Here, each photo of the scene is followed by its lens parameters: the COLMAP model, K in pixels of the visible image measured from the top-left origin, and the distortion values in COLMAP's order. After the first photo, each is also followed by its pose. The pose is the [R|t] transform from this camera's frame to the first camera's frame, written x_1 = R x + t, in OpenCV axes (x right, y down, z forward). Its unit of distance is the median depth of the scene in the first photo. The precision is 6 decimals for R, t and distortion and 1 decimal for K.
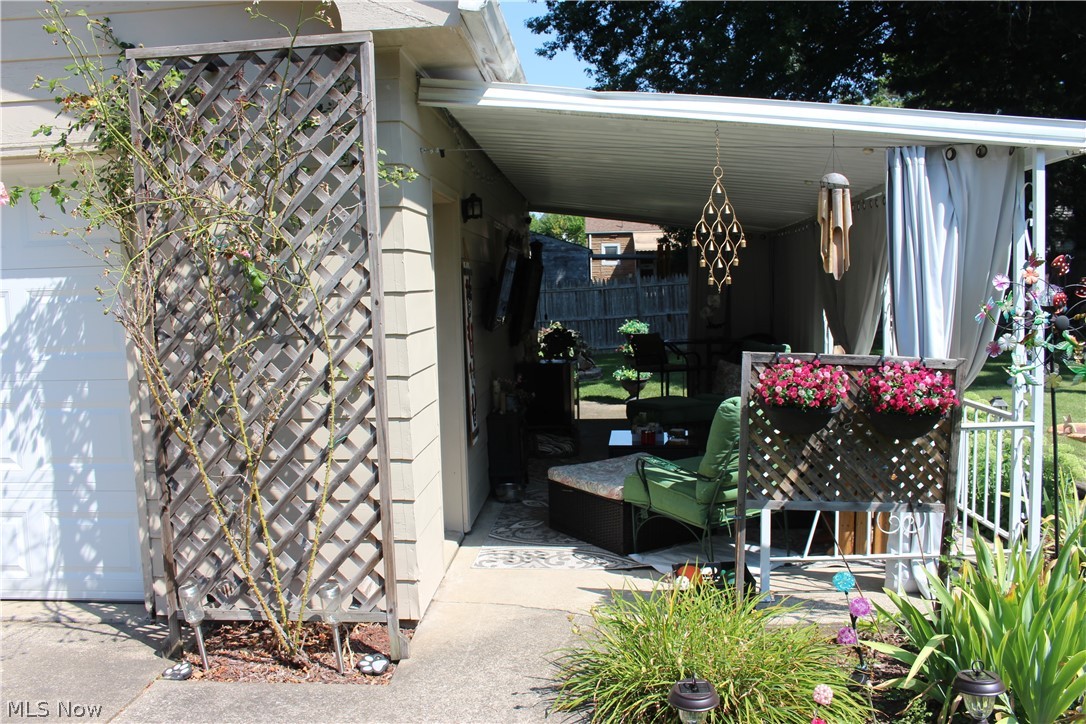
lens RADIAL K [[889.3, 0, 543.0], [0, 889.3, 362.0], [0, 0, 1]] dist [-0.103219, 0.007607]
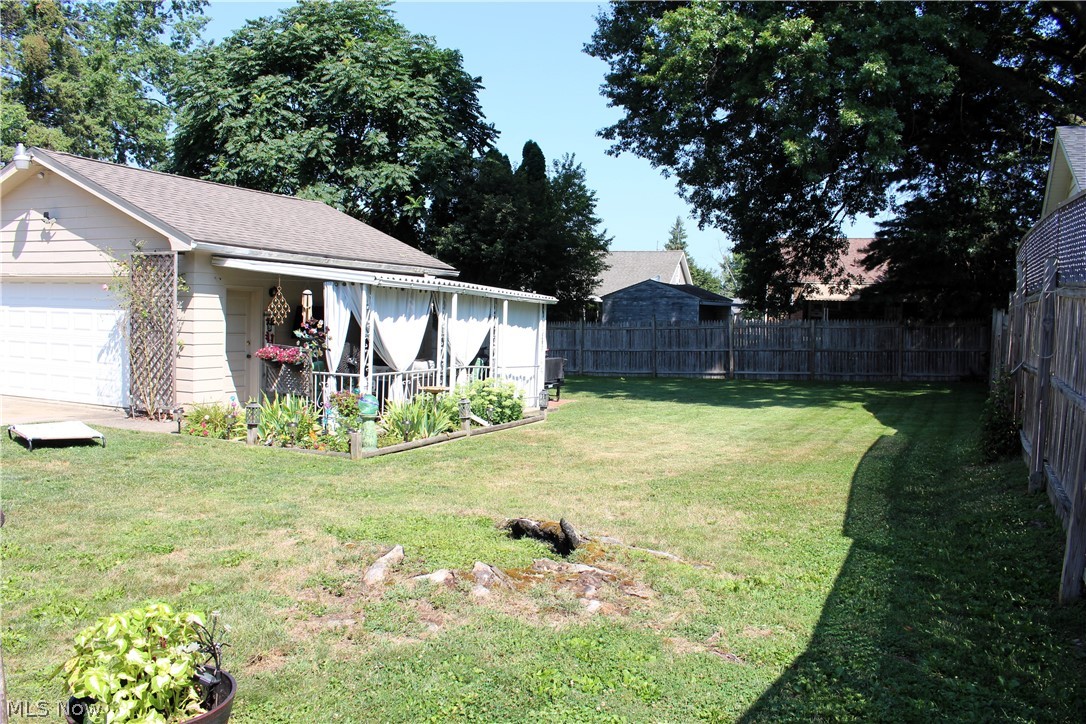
lens RADIAL K [[889.3, 0, 543.0], [0, 889.3, 362.0], [0, 0, 1]] dist [-0.103219, 0.007607]
pose [[0.934480, 0.069972, -0.349072, 2.149265], [-0.082534, 0.996362, -0.021225, 0.040799], [0.346317, 0.048645, 0.936855, -1.607534]]
